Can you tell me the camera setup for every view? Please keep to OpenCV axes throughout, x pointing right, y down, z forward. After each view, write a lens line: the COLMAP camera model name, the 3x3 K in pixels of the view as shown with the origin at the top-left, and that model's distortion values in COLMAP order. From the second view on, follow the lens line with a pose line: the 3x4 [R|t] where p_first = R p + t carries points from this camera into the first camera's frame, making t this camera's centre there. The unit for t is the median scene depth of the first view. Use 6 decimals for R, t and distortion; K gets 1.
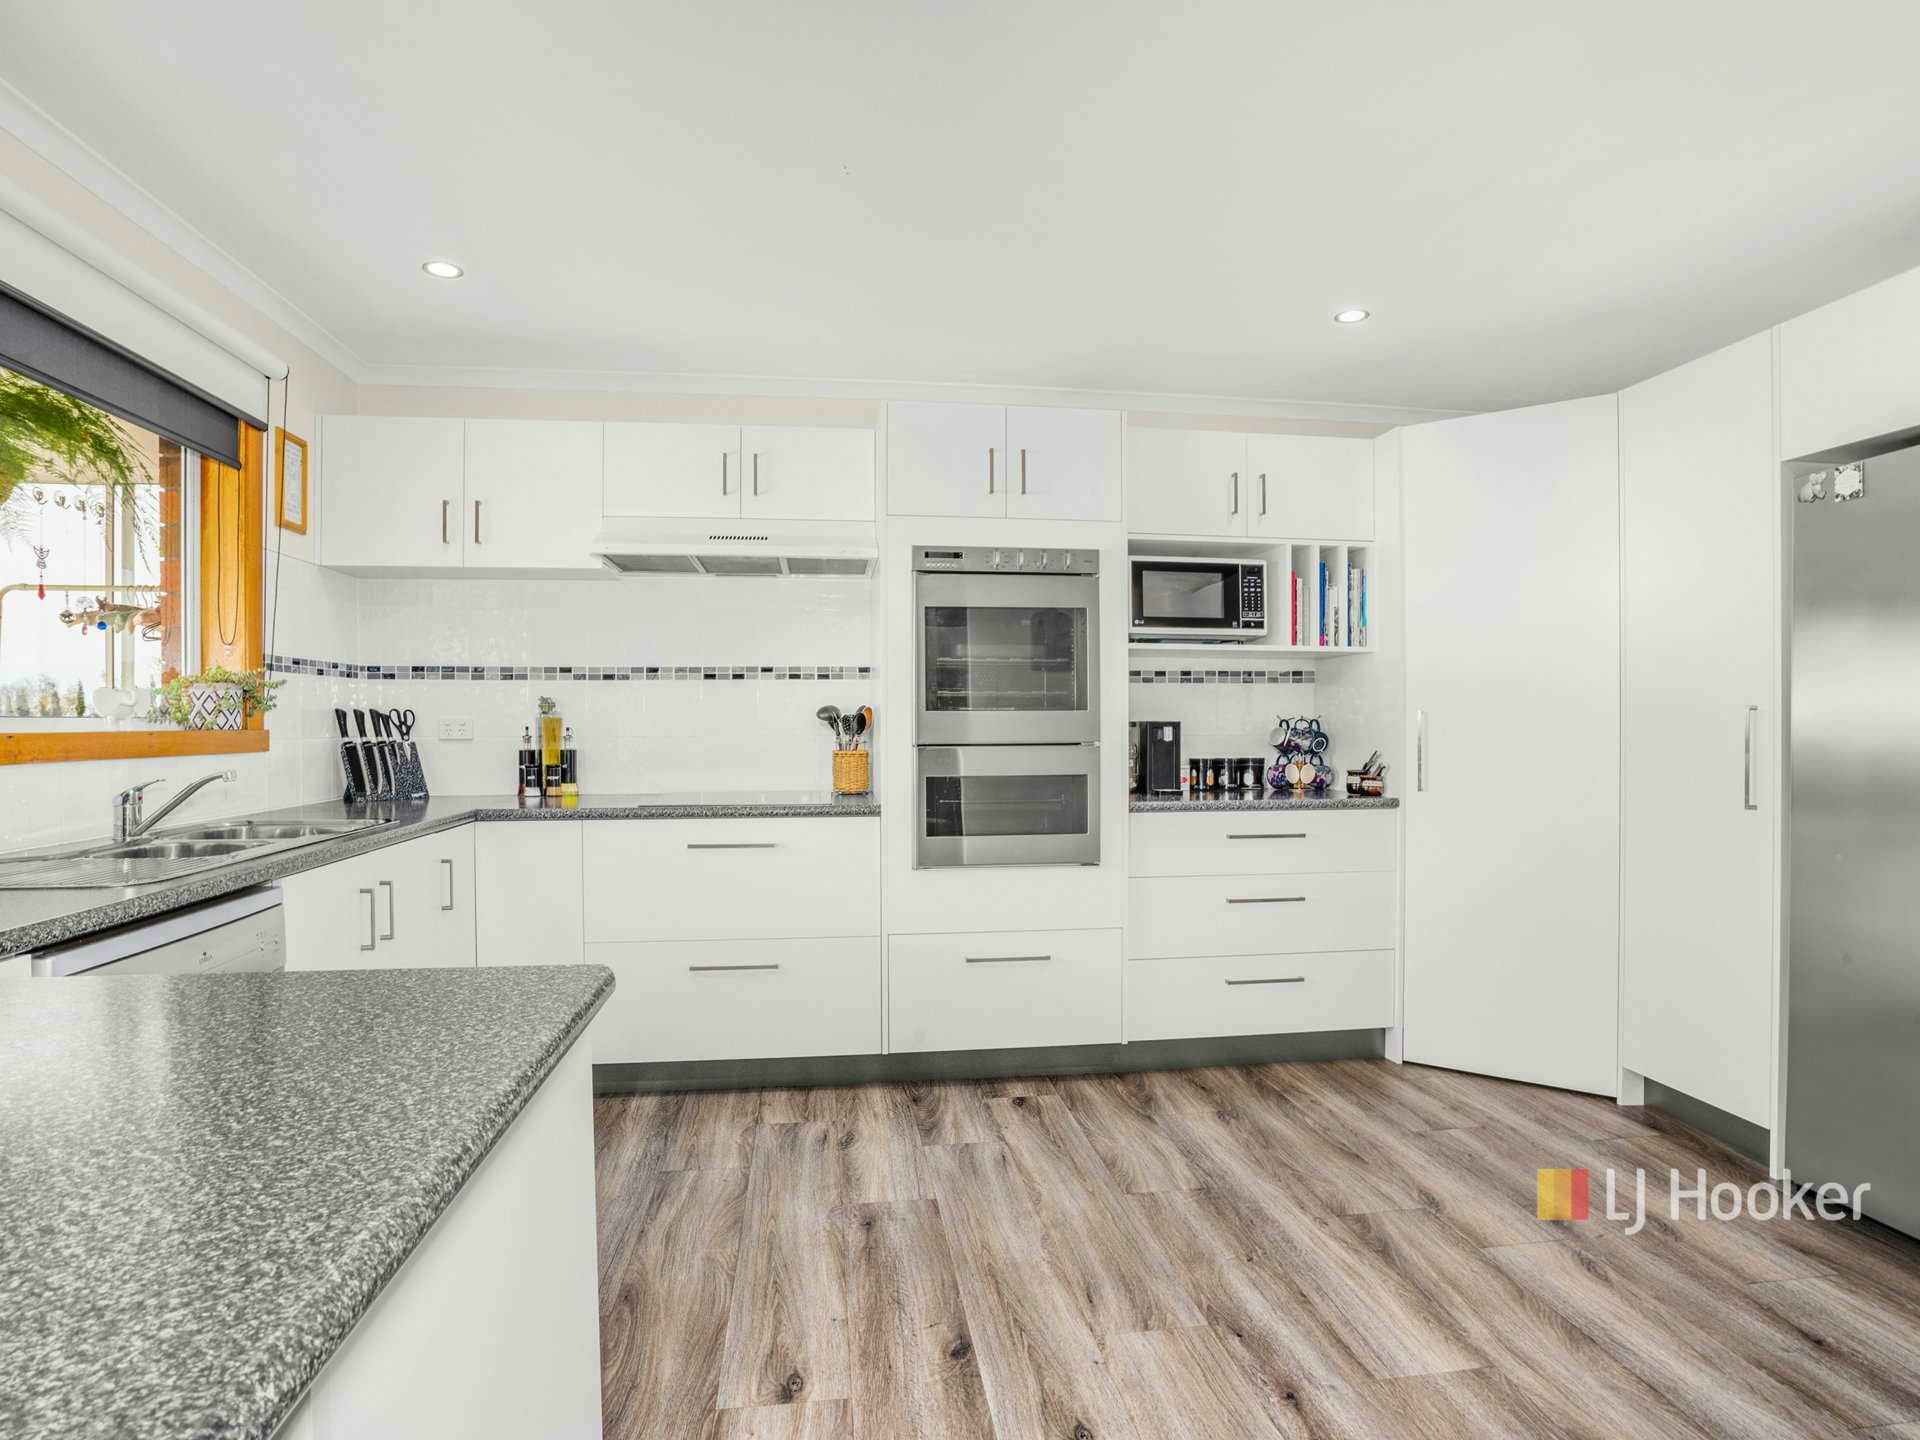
lens RADIAL K [[969.1, 0, 954.2], [0, 969.1, 709.7], [0, 0, 1]] dist [-0.039302, 0.001073]
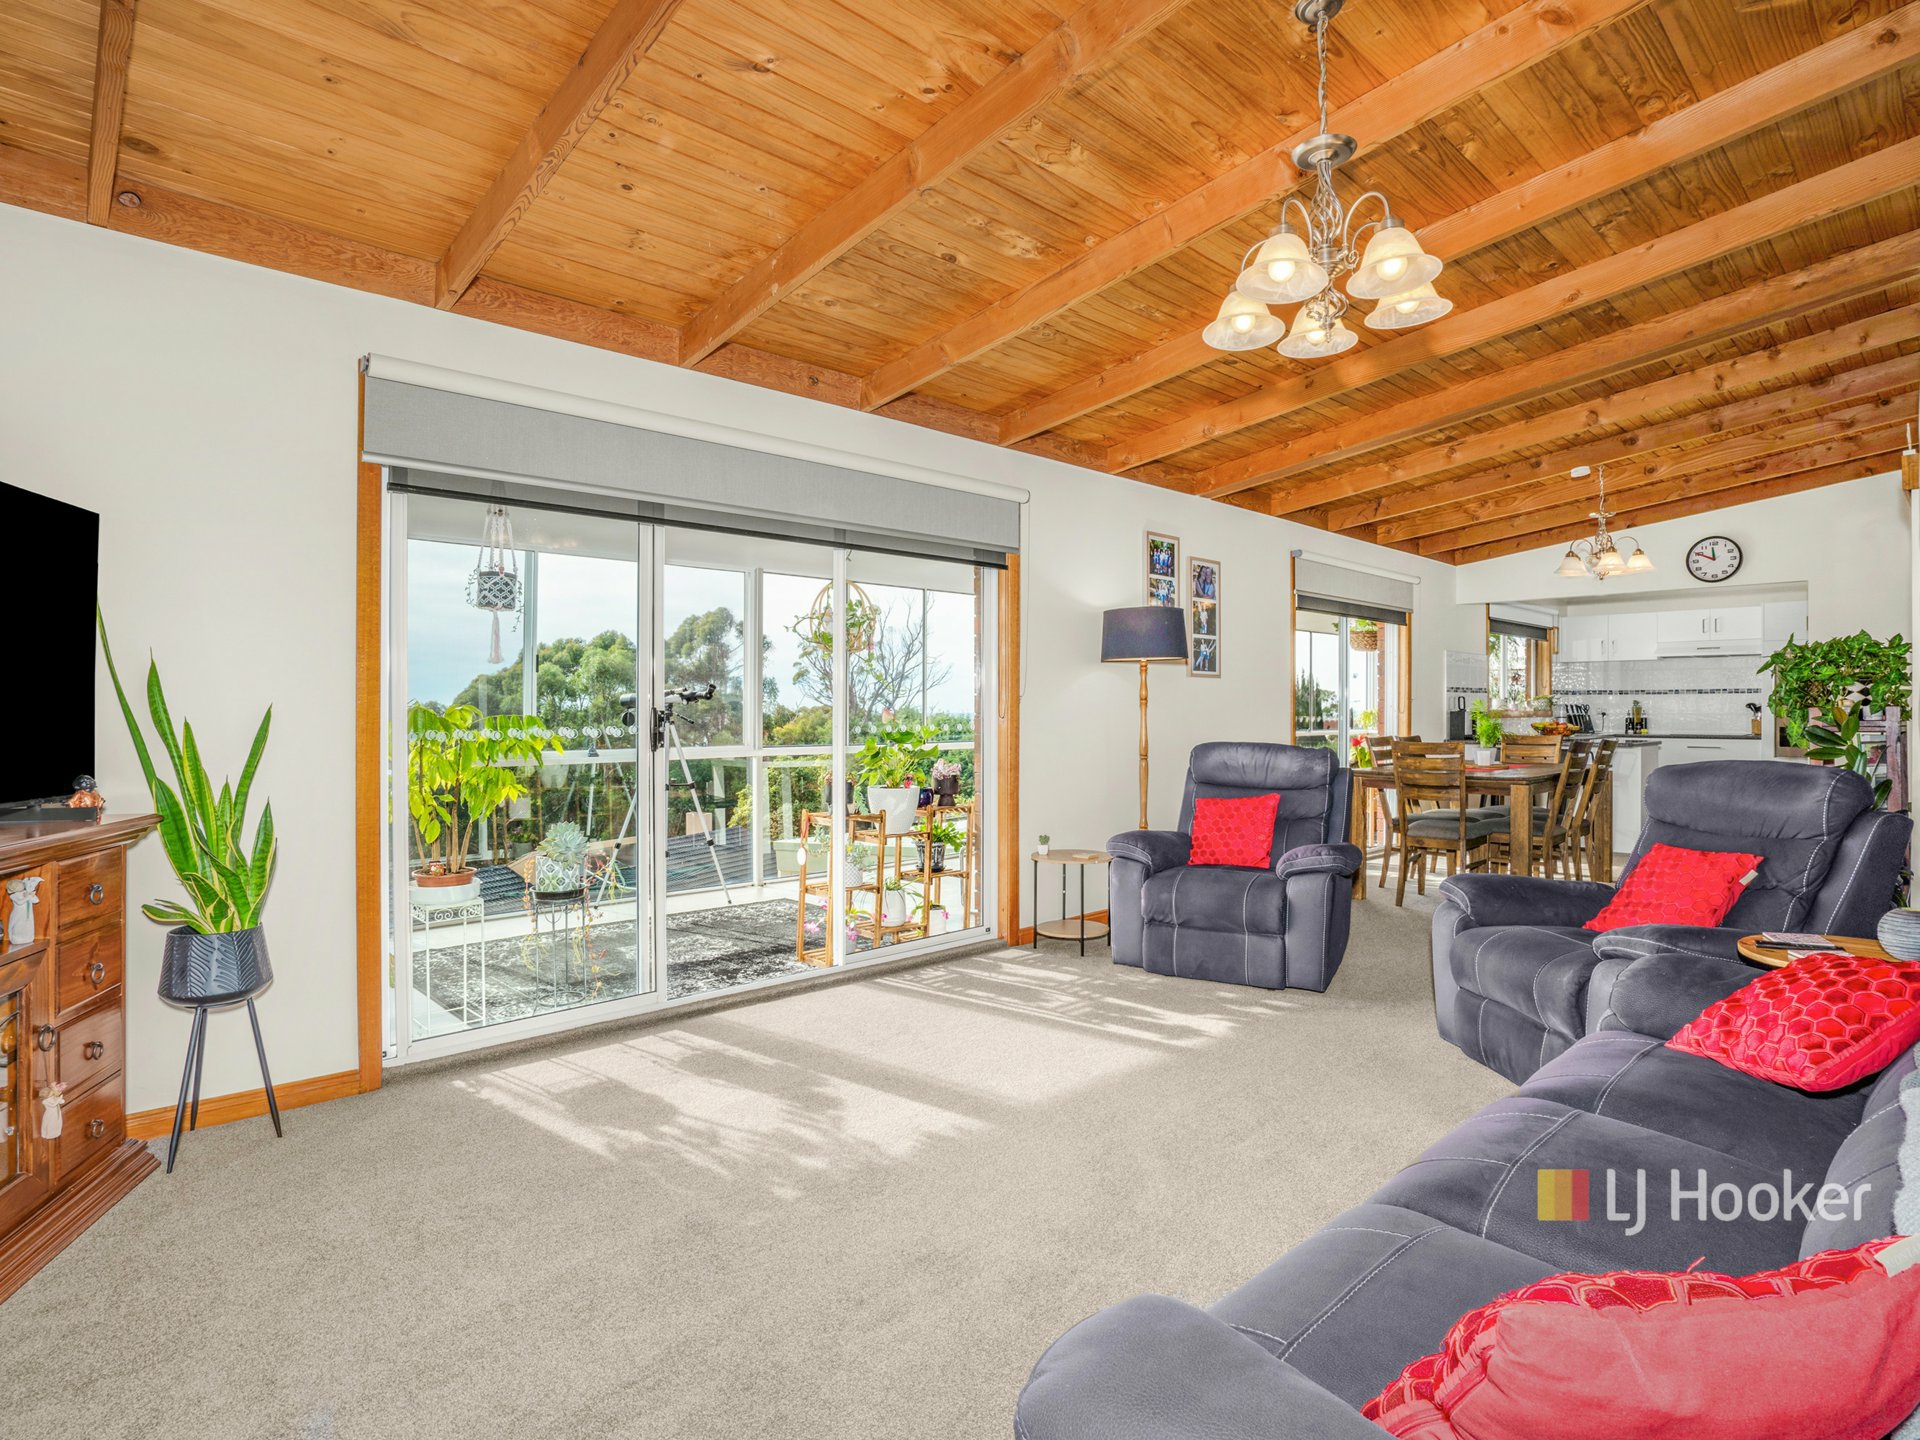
lens RADIAL K [[969.1, 0, 954.2], [0, 969.1, 709.7], [0, 0, 1]] dist [-0.039302, 0.001073]
pose [[0.588471, 0.000310, -0.808518, 0.741822], [-0.003864, 0.999990, -0.002429, 0.032612], [0.808509, 0.004554, 0.588466, -2.533014]]
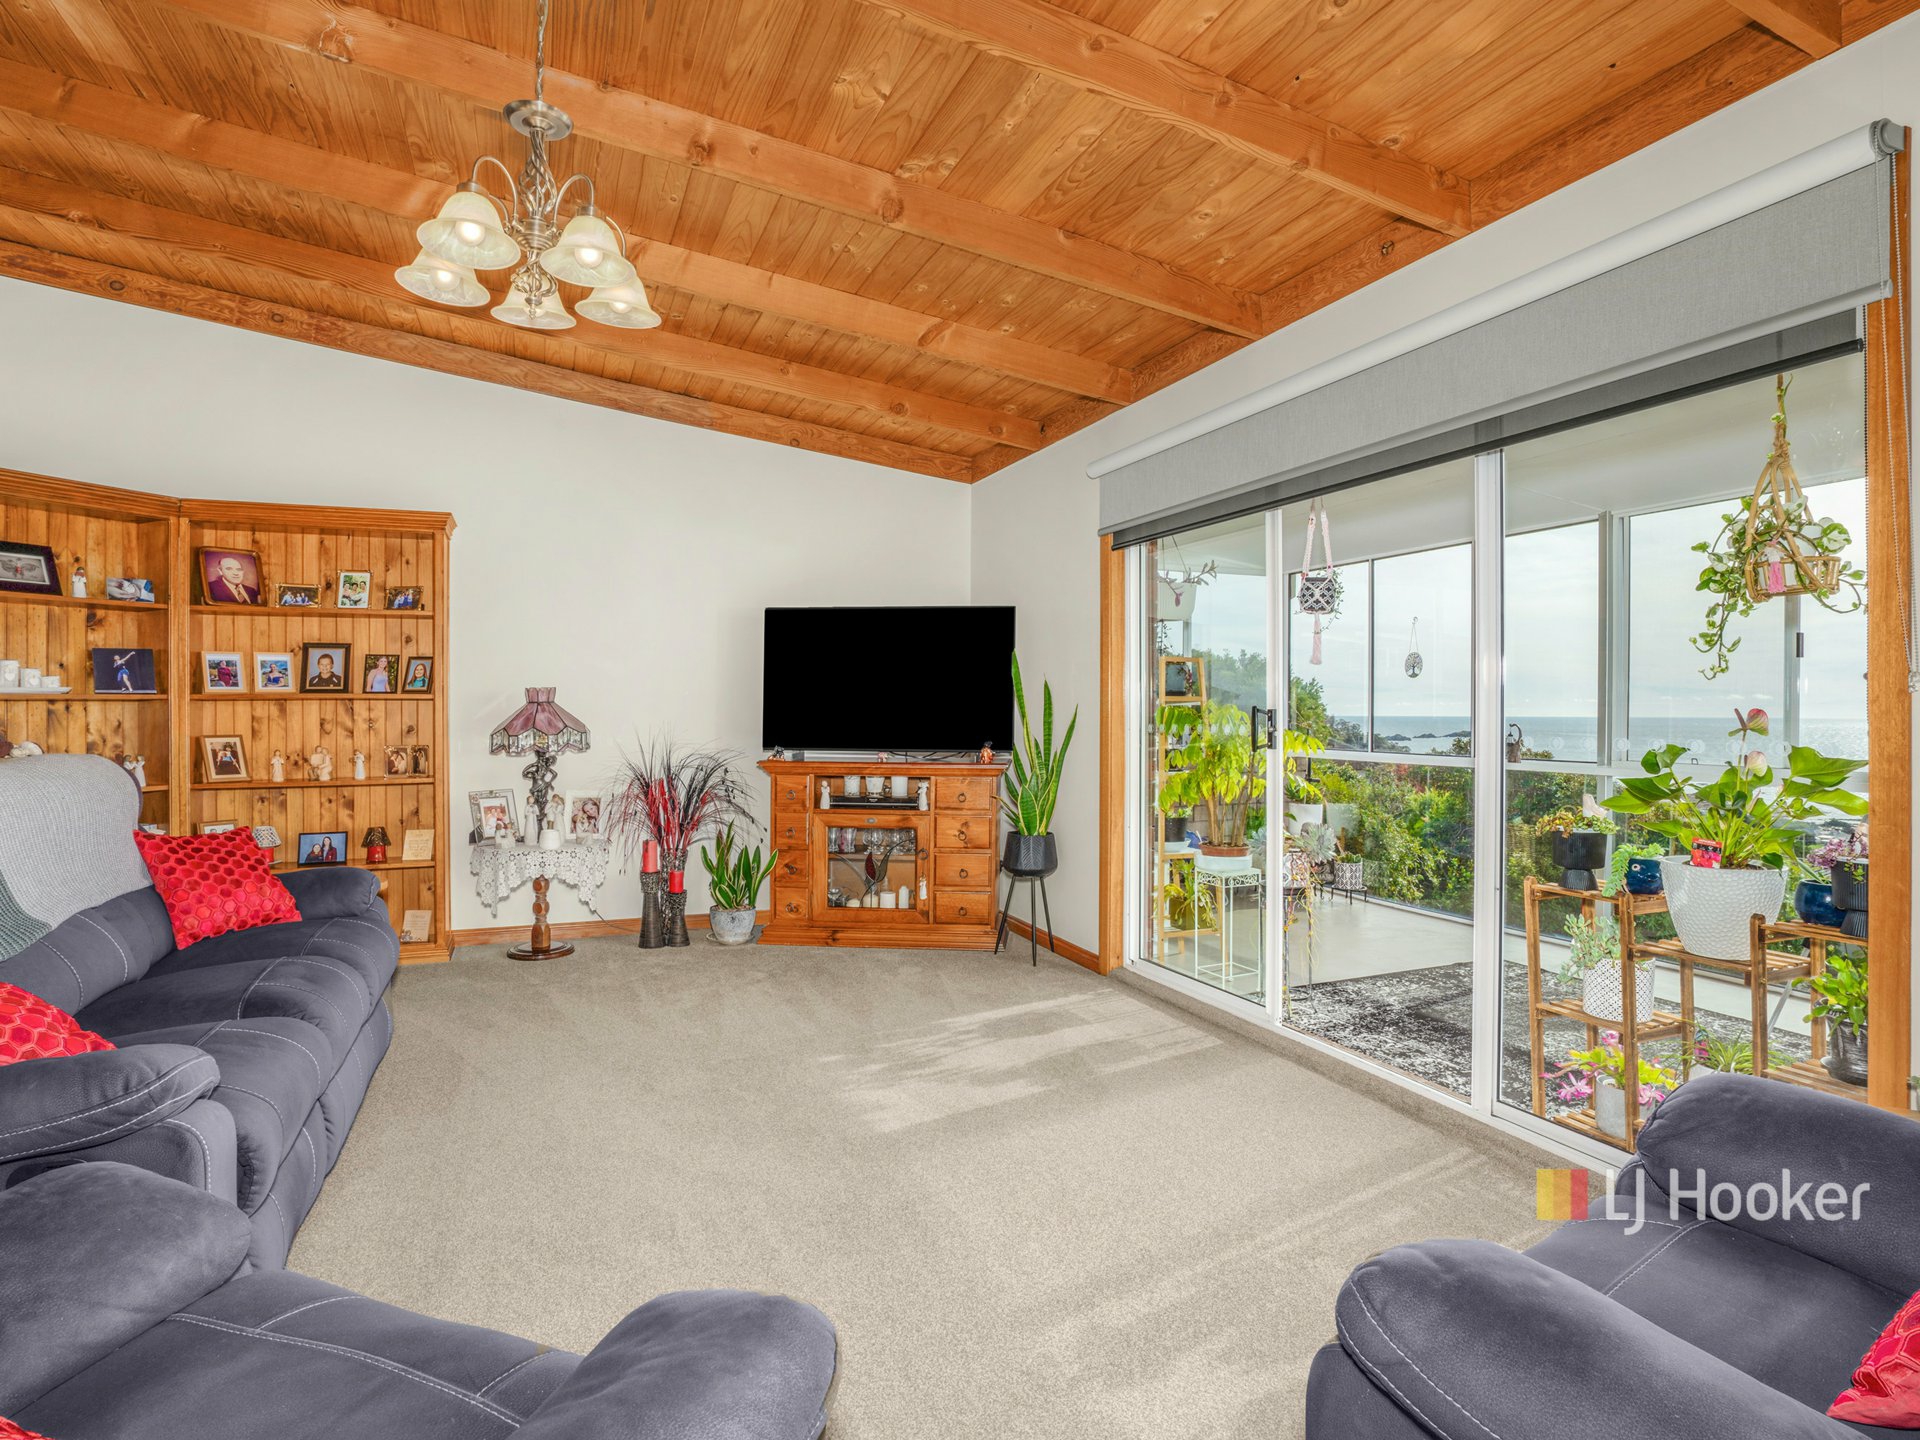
lens RADIAL K [[969.1, 0, 954.2], [0, 969.1, 709.7], [0, 0, 1]] dist [-0.039302, 0.001073]
pose [[-0.951903, -0.002790, -0.306387, 0.425167], [-0.004420, 0.999980, 0.004625, 0.030062], [0.306368, 0.005757, -0.951896, -1.653943]]
